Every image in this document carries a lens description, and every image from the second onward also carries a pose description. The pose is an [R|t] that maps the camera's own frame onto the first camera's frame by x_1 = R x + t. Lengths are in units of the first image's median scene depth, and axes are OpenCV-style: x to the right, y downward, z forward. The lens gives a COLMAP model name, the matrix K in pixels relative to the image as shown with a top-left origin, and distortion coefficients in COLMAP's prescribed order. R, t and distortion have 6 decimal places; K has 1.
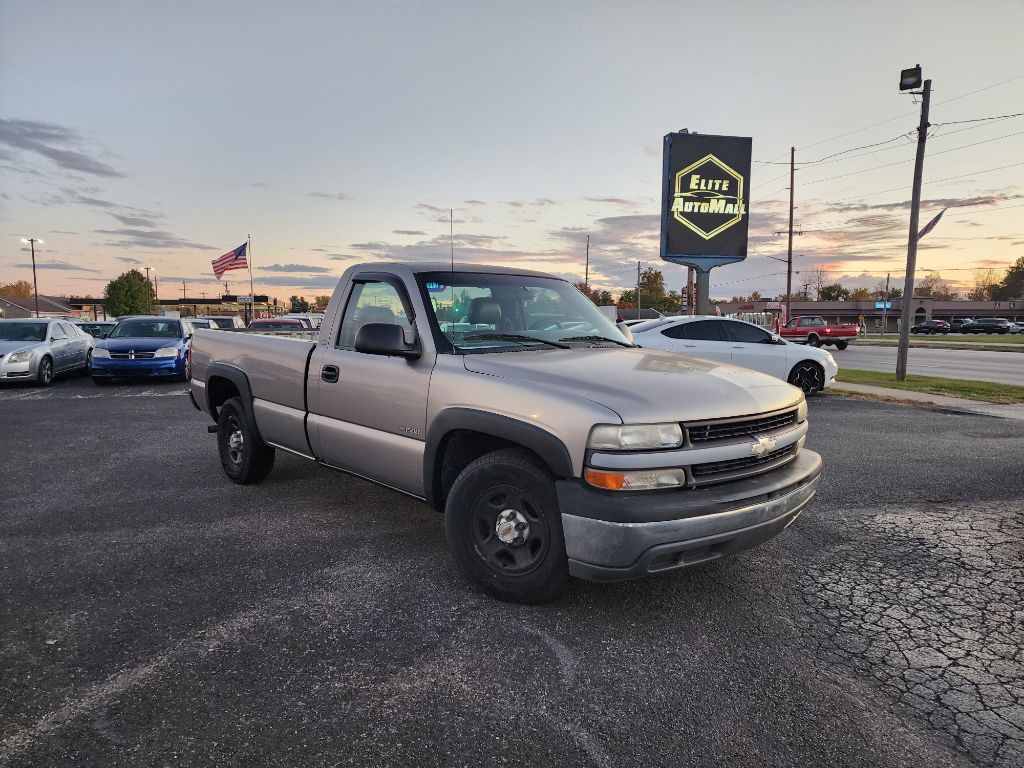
lens RADIAL K [[677.1, 0, 515.3], [0, 677.1, 417.2], [0, 0, 1]] dist [0.076917, -0.062088]
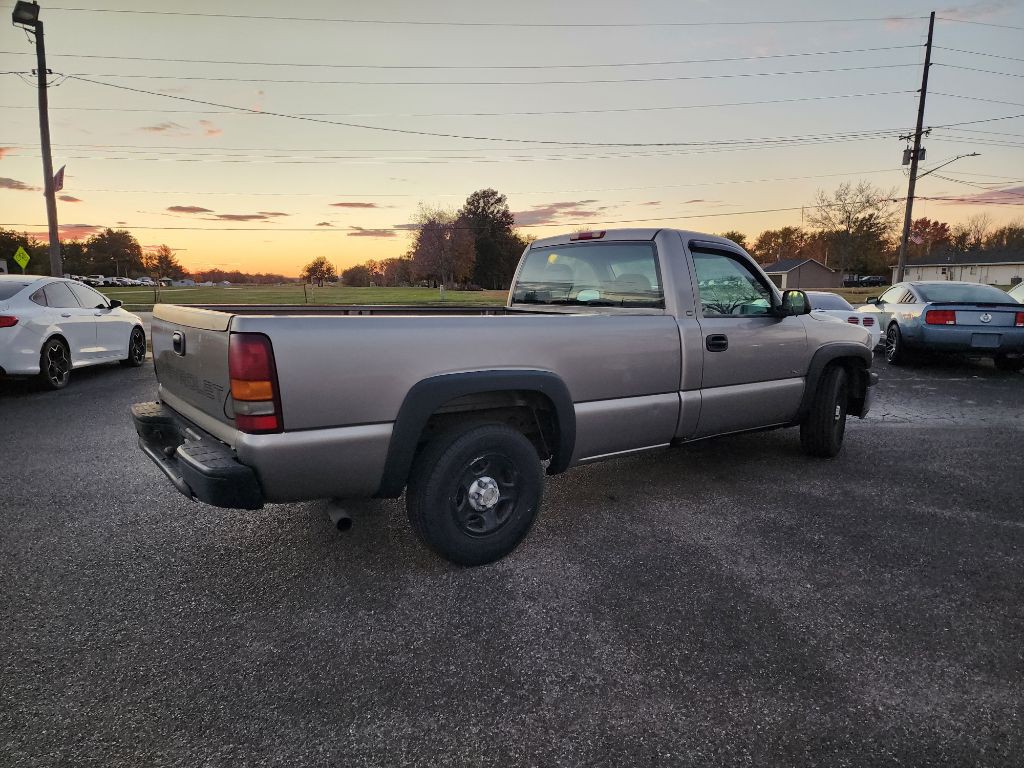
lens RADIAL K [[677.1, 0, 527.3], [0, 677.1, 405.4], [0, 0, 1]] dist [0.076917, -0.062088]
pose [[0.075013, -0.181486, 0.980528, -0.398349], [0.139842, 0.975496, 0.169856, -0.056987], [-0.987328, 0.124378, 0.098554, 0.367146]]
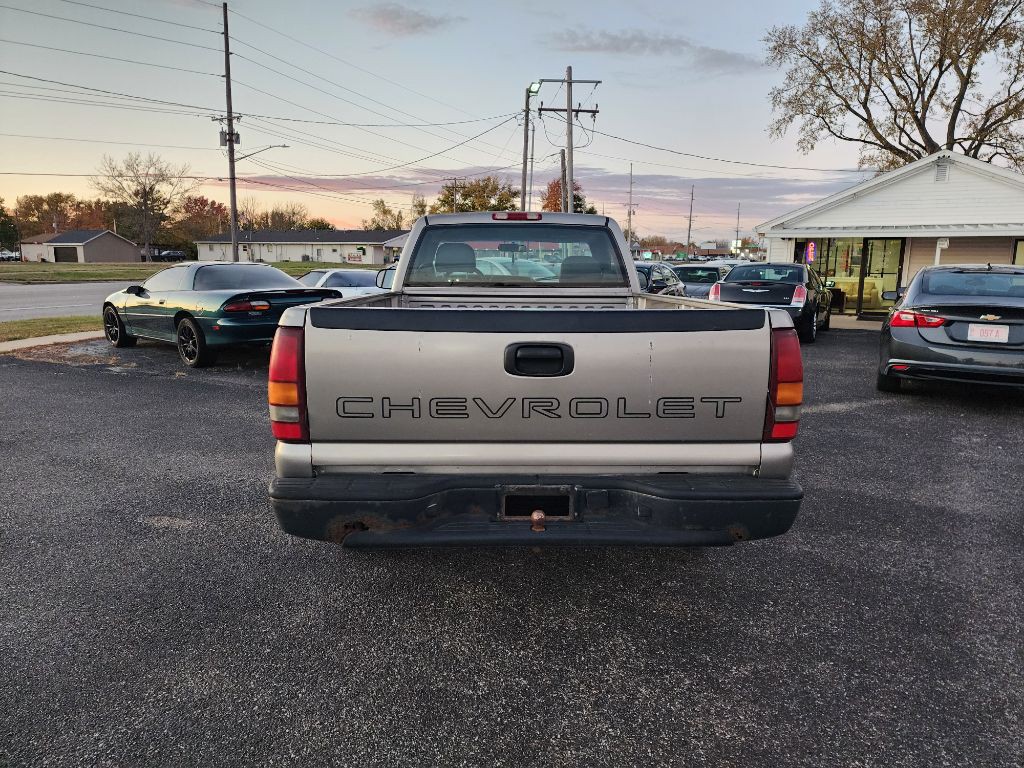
lens RADIAL K [[677.1, 0, 517.2], [0, 677.1, 382.9], [0, 0, 1]] dist [0.076917, -0.062088]
pose [[-0.759120, -0.124985, 0.638839, -0.270452], [0.082109, 0.955170, 0.284443, -0.095235], [-0.645751, 0.268381, -0.714827, 0.626615]]
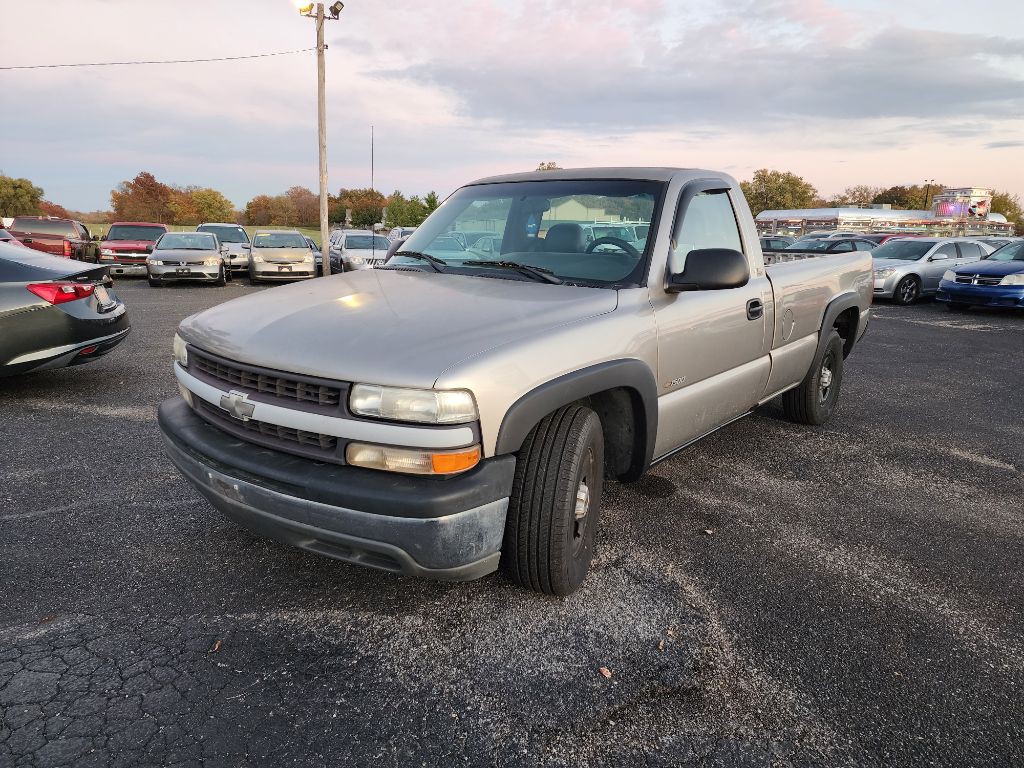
lens RADIAL K [[677.1, 0, 504.2], [0, 677.1, 392.8], [0, 0, 1]] dist [0.076917, -0.062088]
pose [[0.133077, 0.230848, -0.963846, 0.265033], [-0.155789, 0.965279, 0.209682, -0.041414], [0.978785, 0.122252, 0.164420, 0.269599]]
